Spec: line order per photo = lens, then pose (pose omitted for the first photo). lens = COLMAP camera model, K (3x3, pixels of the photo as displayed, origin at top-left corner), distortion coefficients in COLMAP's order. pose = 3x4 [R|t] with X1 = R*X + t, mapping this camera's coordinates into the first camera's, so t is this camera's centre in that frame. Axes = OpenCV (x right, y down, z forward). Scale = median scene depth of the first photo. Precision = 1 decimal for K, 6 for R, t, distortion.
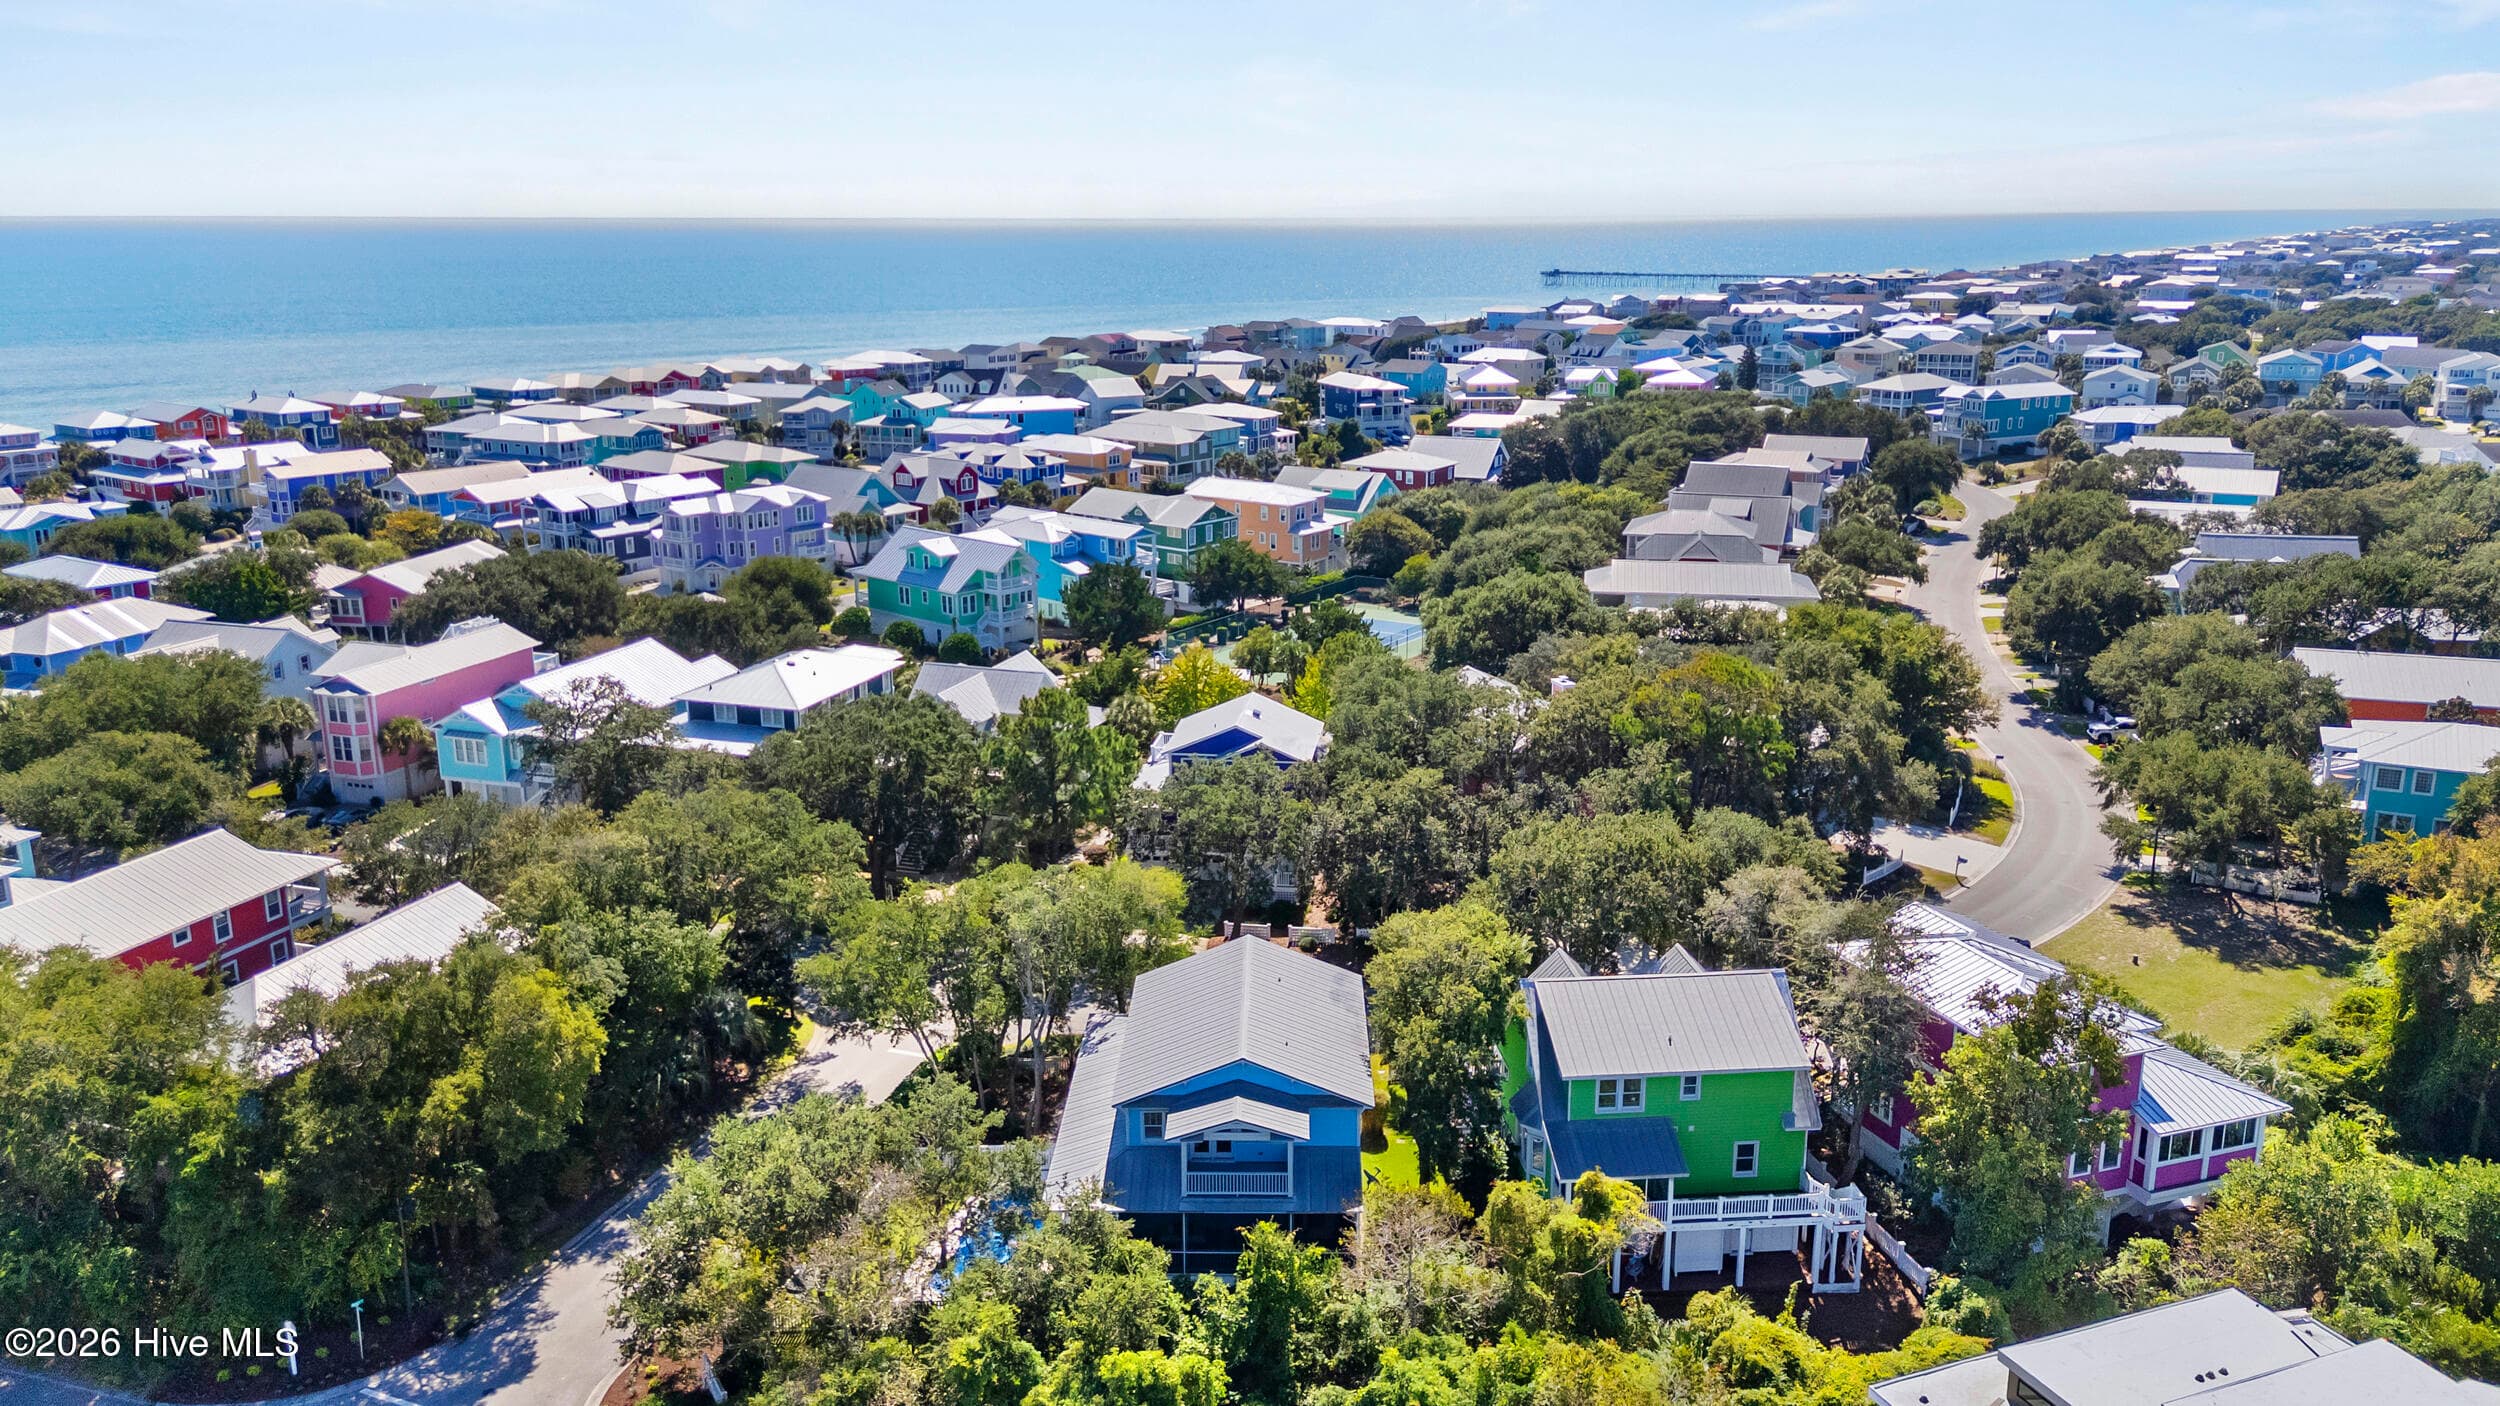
lens RADIAL K [[1828.9, 0, 1258.7], [0, 1828.9, 699.2], [0, 0, 1]] dist [0.086077, -0.098267]
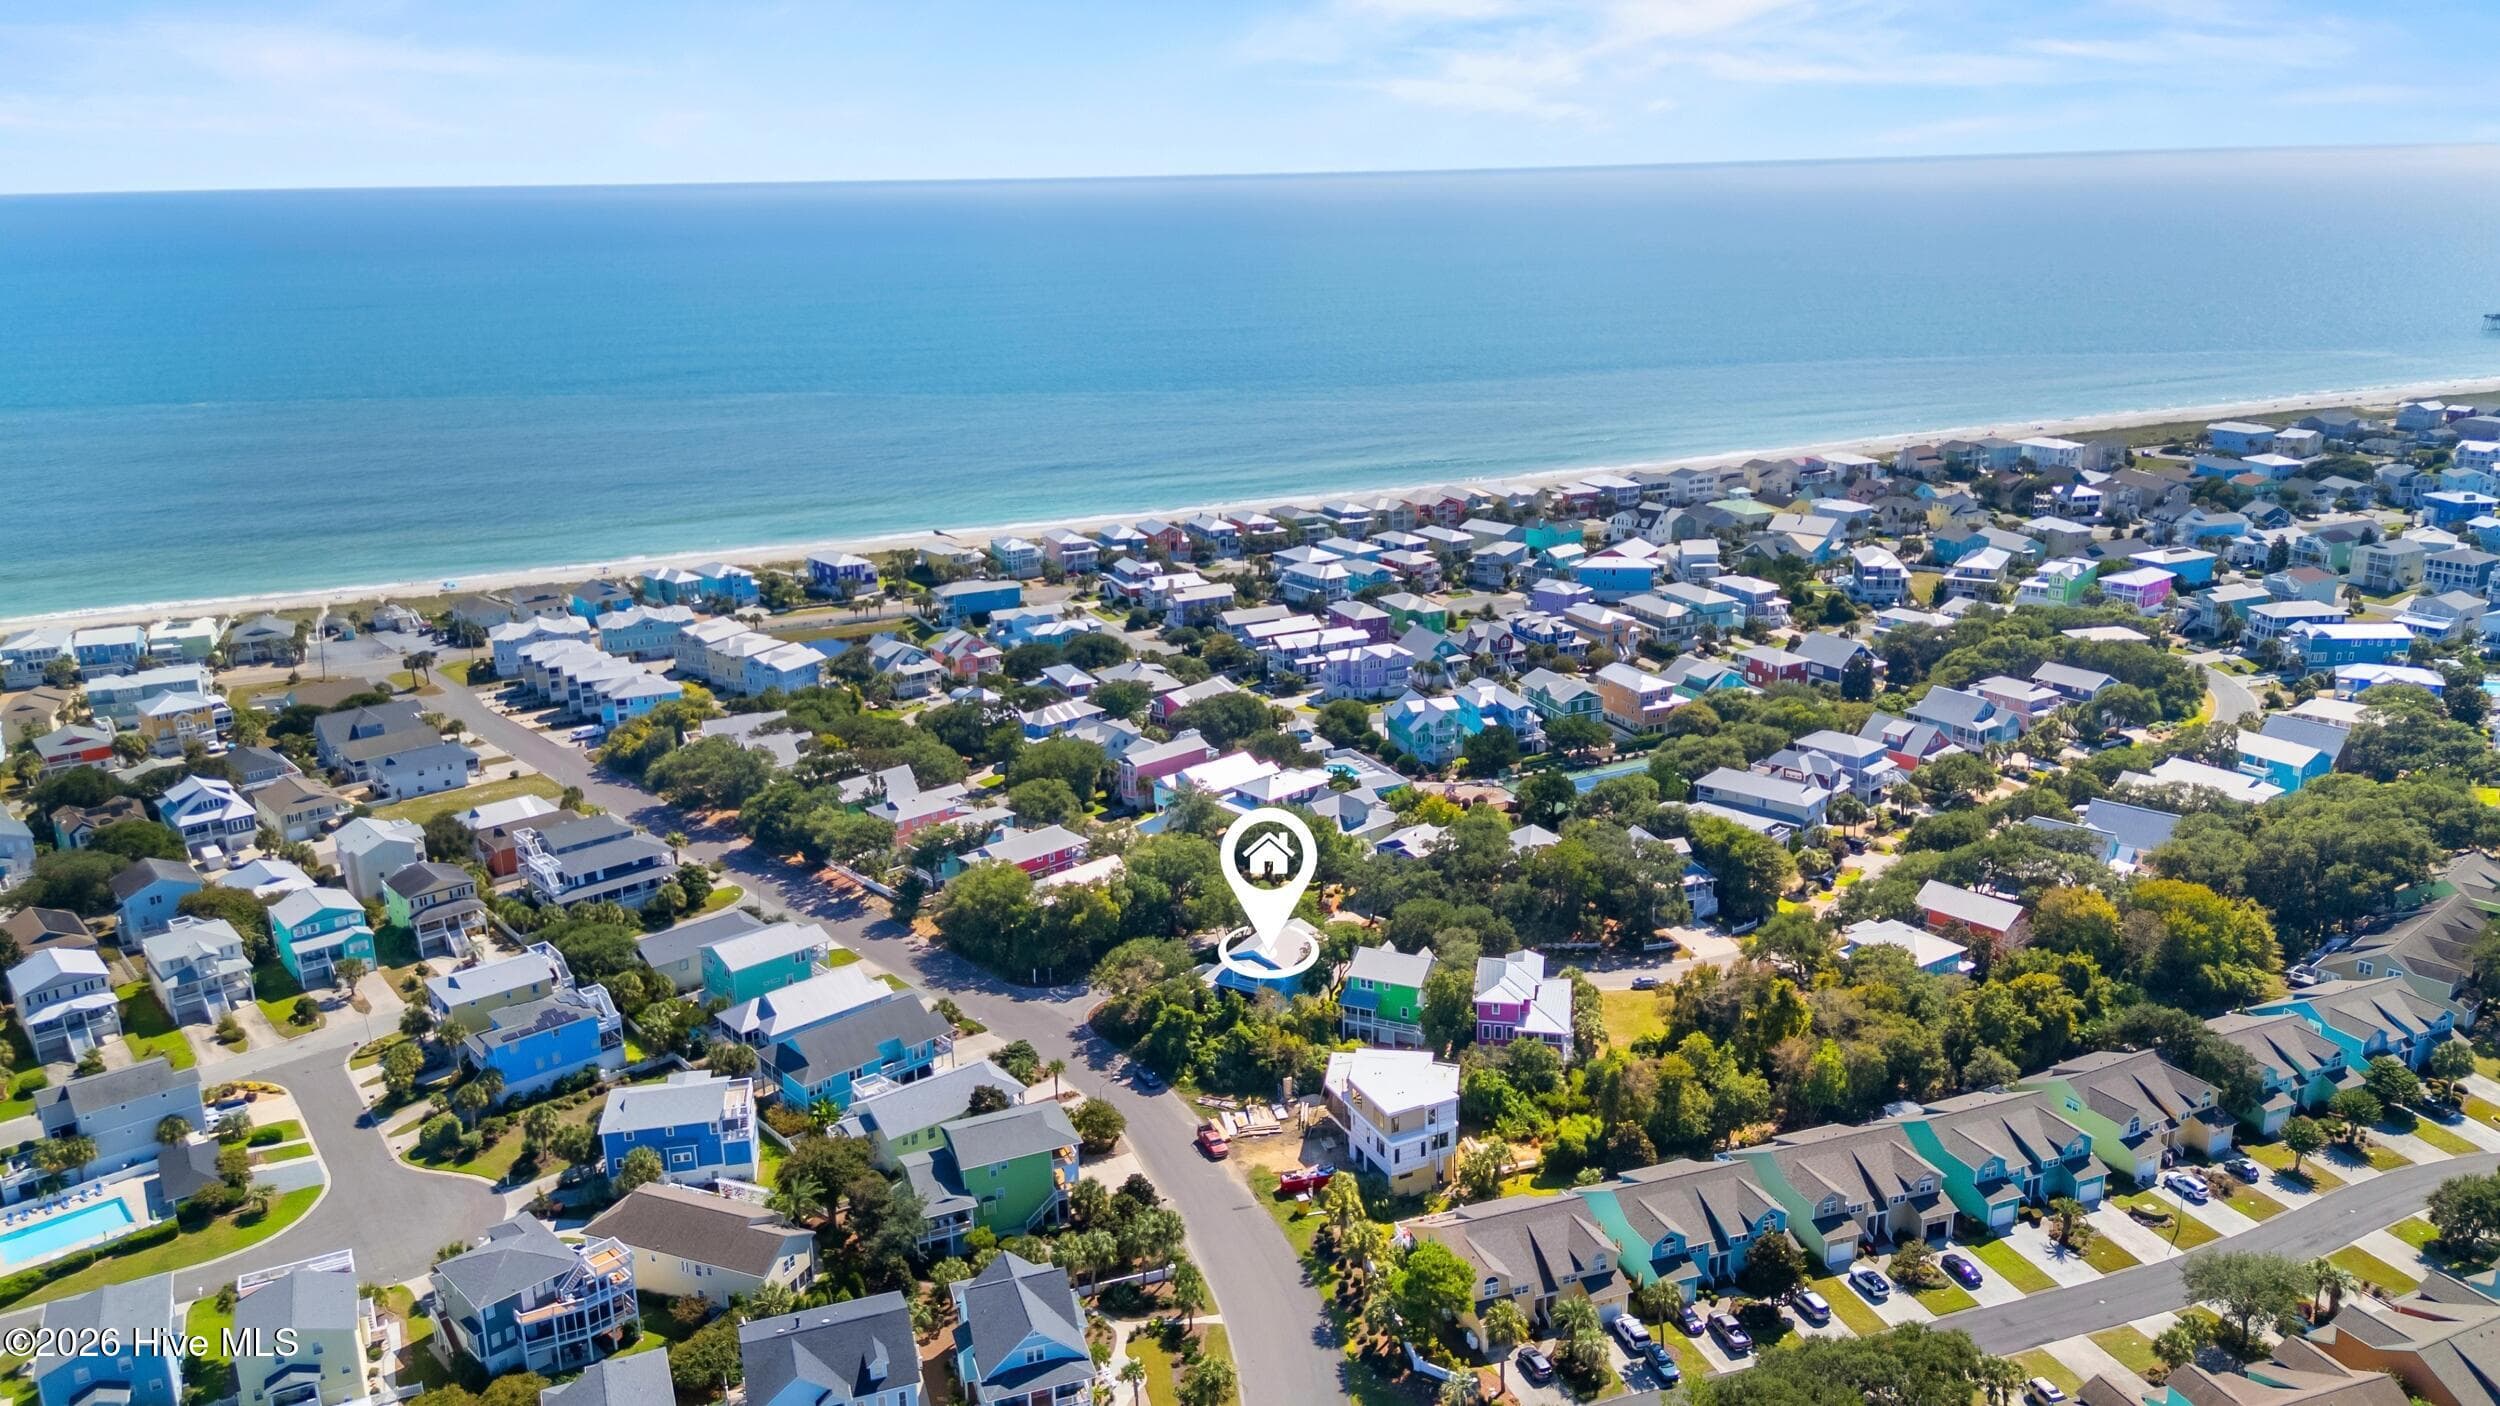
lens RADIAL K [[1828.9, 0, 1258.7], [0, 1828.9, 699.2], [0, 0, 1]] dist [0.086077, -0.098267]
pose [[0.862229, 0.124835, -0.490895, 1.631412], [-0.107198, 0.992174, 0.064024, -0.499791], [0.495046, -0.002581, 0.868863, -2.018653]]
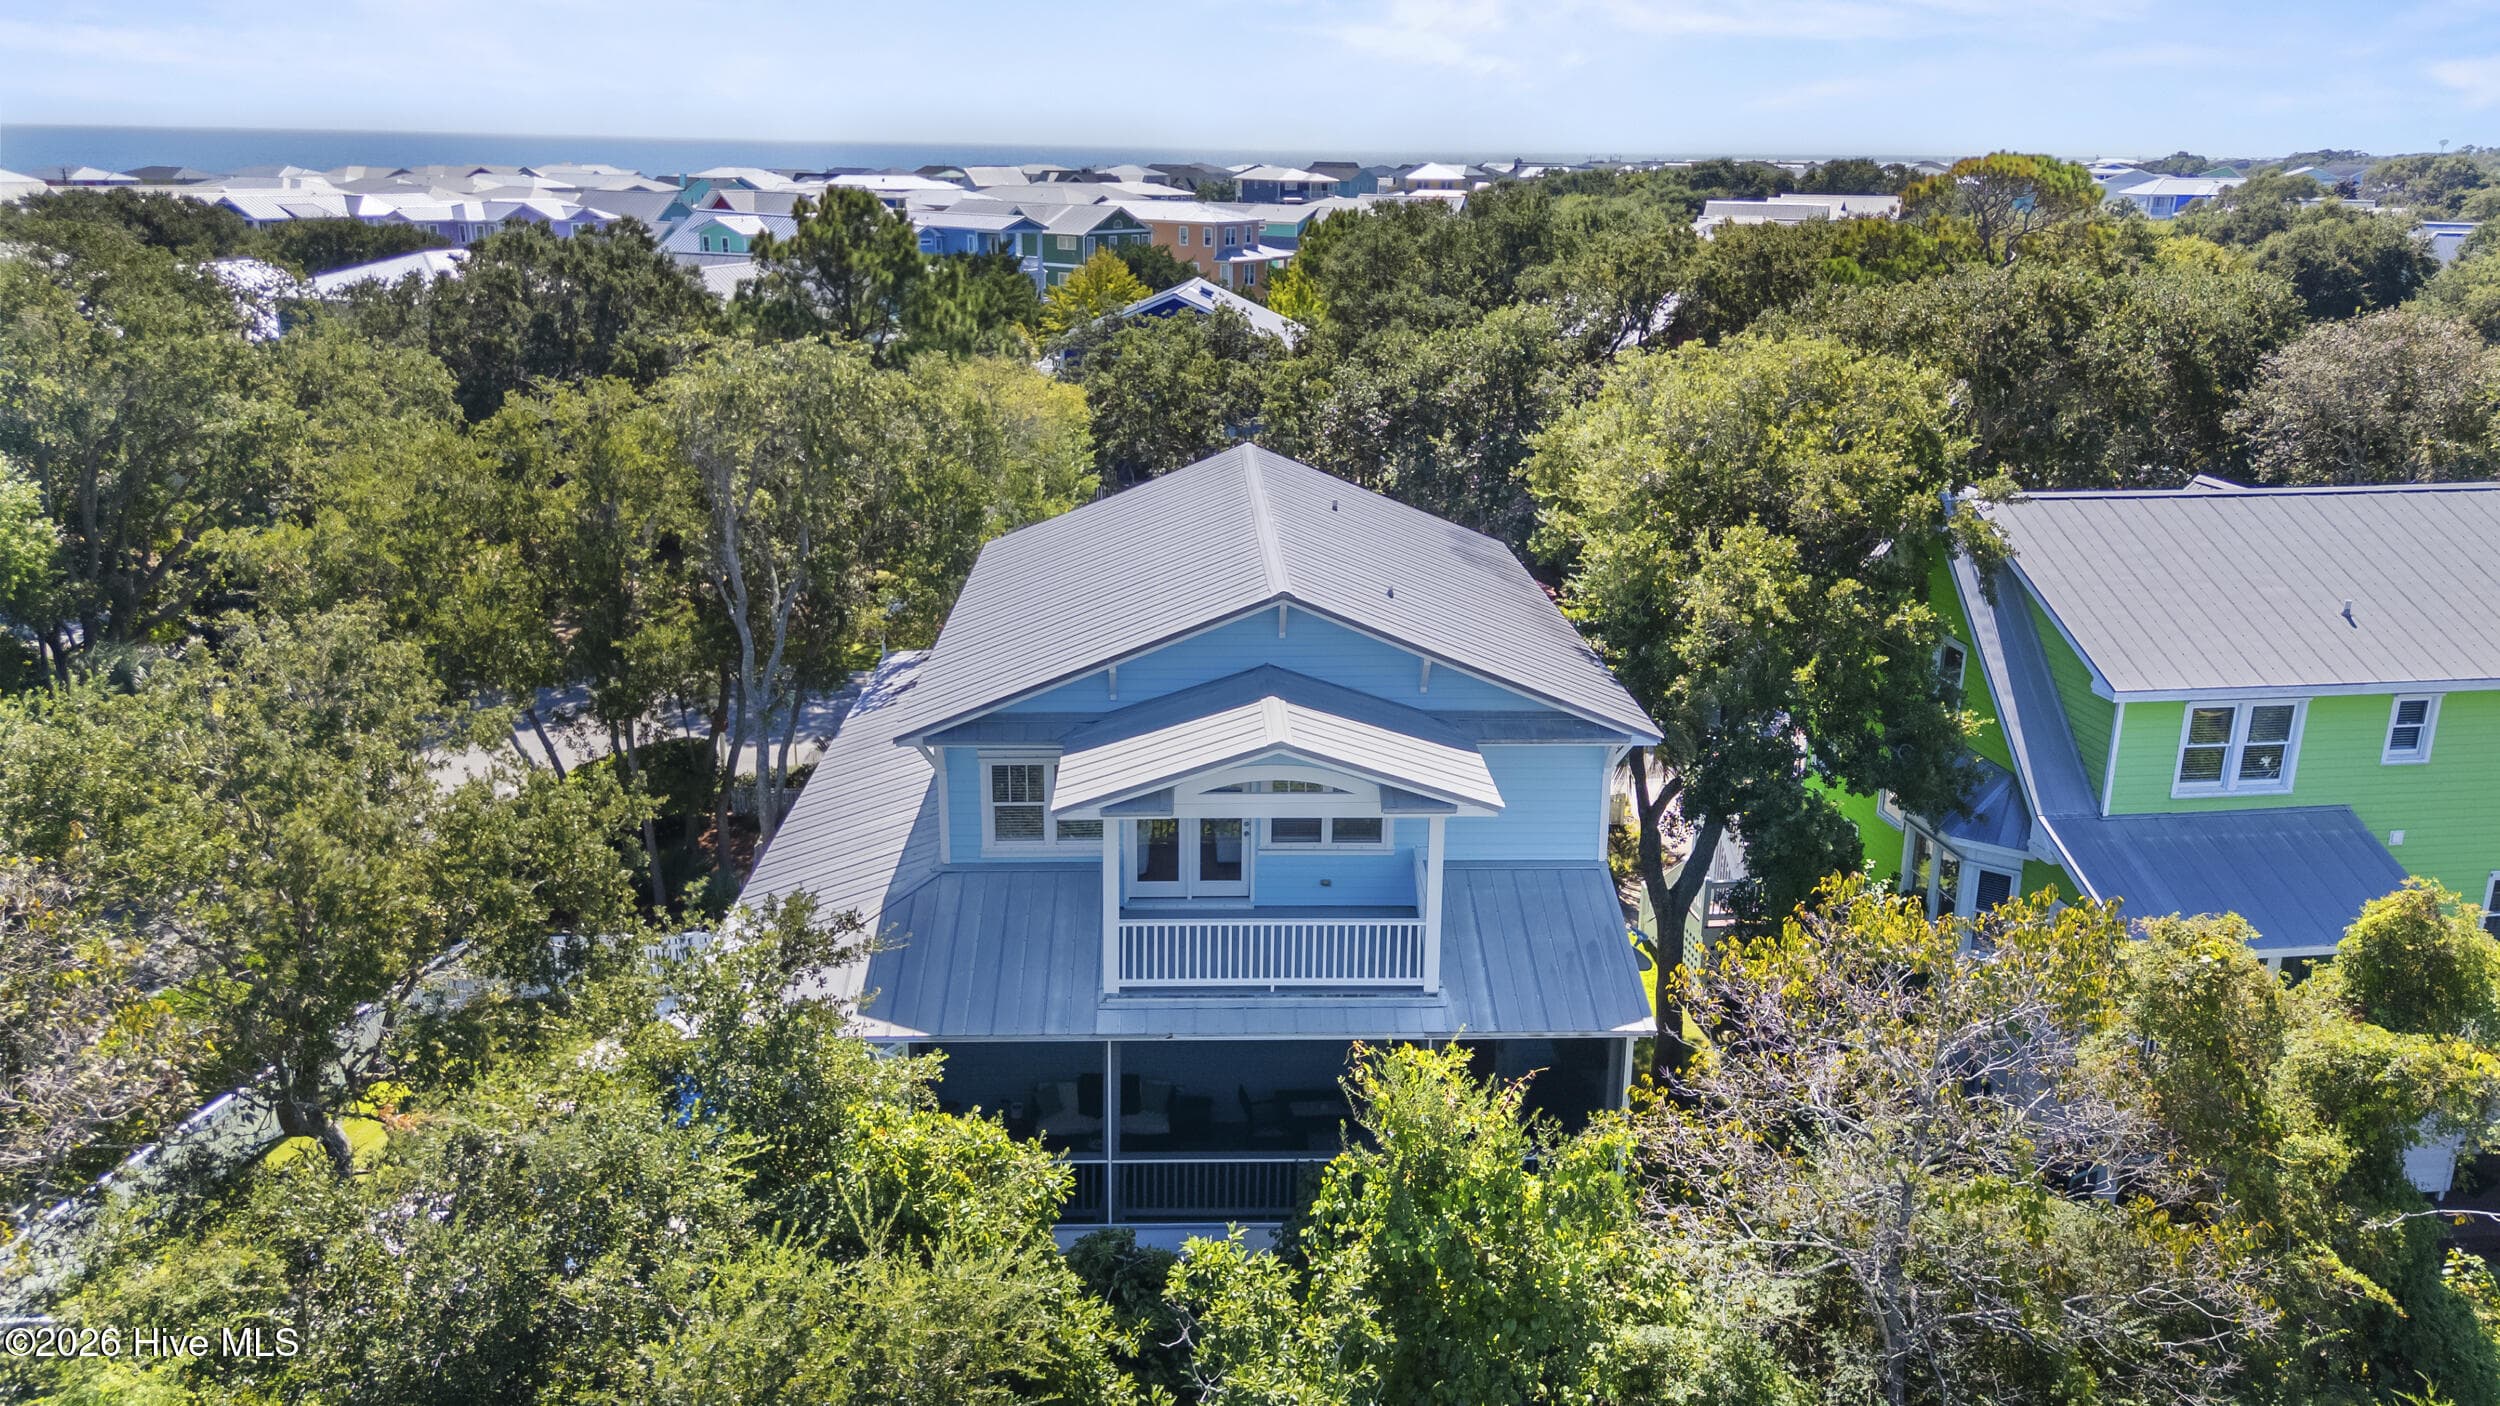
lens RADIAL K [[1828.9, 0, 1258.7], [0, 1828.9, 699.2], [0, 0, 1]] dist [0.086077, -0.098267]
pose [[0.998314, 0.000527, 0.058047, -0.030783], [-0.002865, 0.999187, 0.040207, 0.189756], [-0.057978, -0.040305, 0.997504, 0.624832]]
